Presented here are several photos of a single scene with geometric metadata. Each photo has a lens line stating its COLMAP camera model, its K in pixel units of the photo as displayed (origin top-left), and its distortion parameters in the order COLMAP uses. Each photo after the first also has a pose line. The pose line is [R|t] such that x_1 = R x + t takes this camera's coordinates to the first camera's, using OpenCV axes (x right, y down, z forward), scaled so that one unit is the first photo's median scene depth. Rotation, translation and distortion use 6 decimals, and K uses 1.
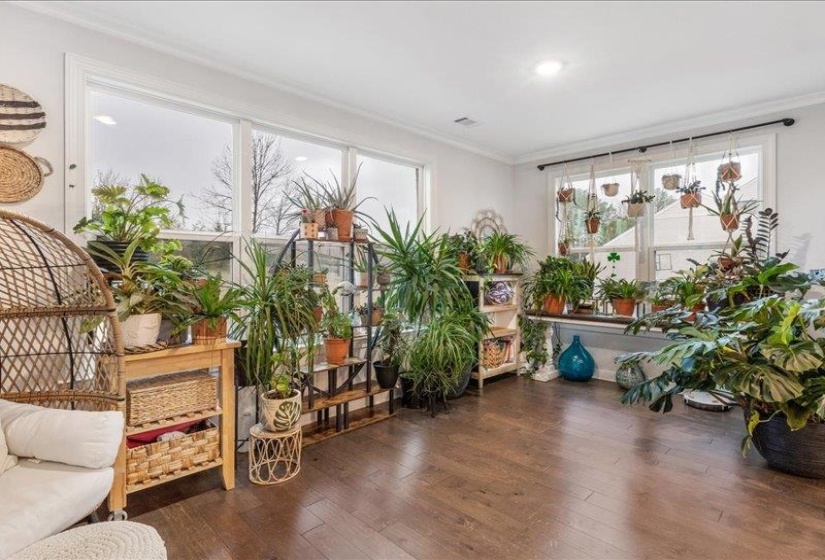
lens RADIAL K [[412.1, 0, 408.2], [0, 412.1, 274.5], [0, 0, 1]] dist [0.001576, 0.000104]
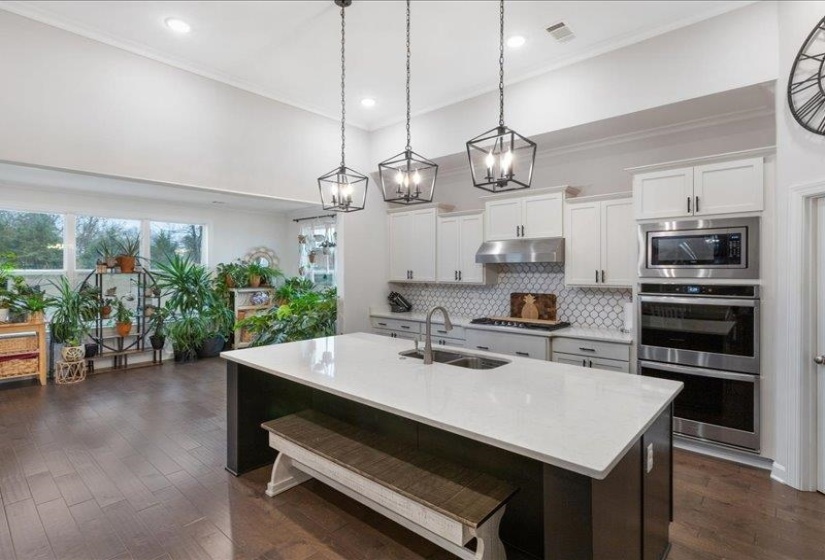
lens RADIAL K [[417.7, 0, 407.4], [0, 417.7, 271.1], [0, 0, 1]] dist [0.002571, 0.001163]
pose [[0.997721, -0.004747, 0.067308, 0.974389], [0.005904, 0.999838, -0.016995, -0.045205], [-0.067216, 0.017354, 0.997588, -1.003569]]
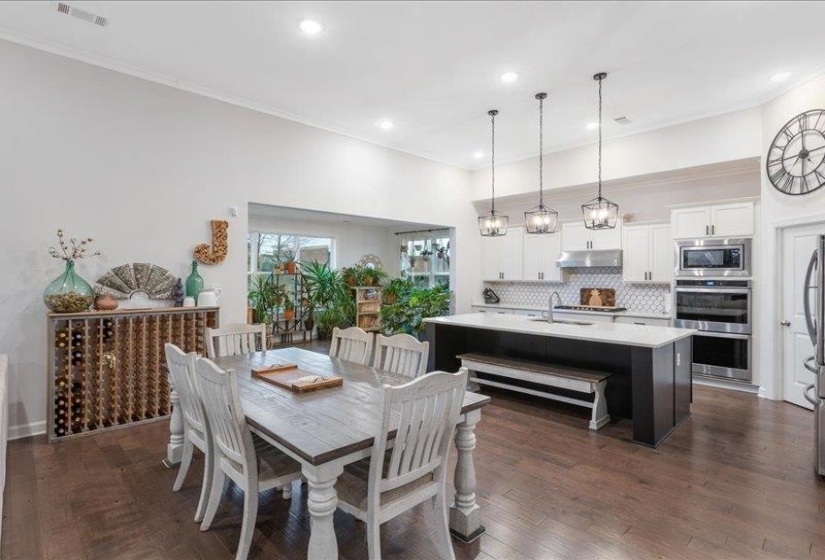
lens RADIAL K [[412.1, 0, 408.2], [0, 412.1, 274.5], [0, 0, 1]] dist [0.001576, 0.000104]
pose [[0.999953, -0.003836, -0.008942, 0.601641], [0.003658, 0.999796, -0.019875, -0.021516], [0.009016, 0.019842, 0.999762, -1.607894]]
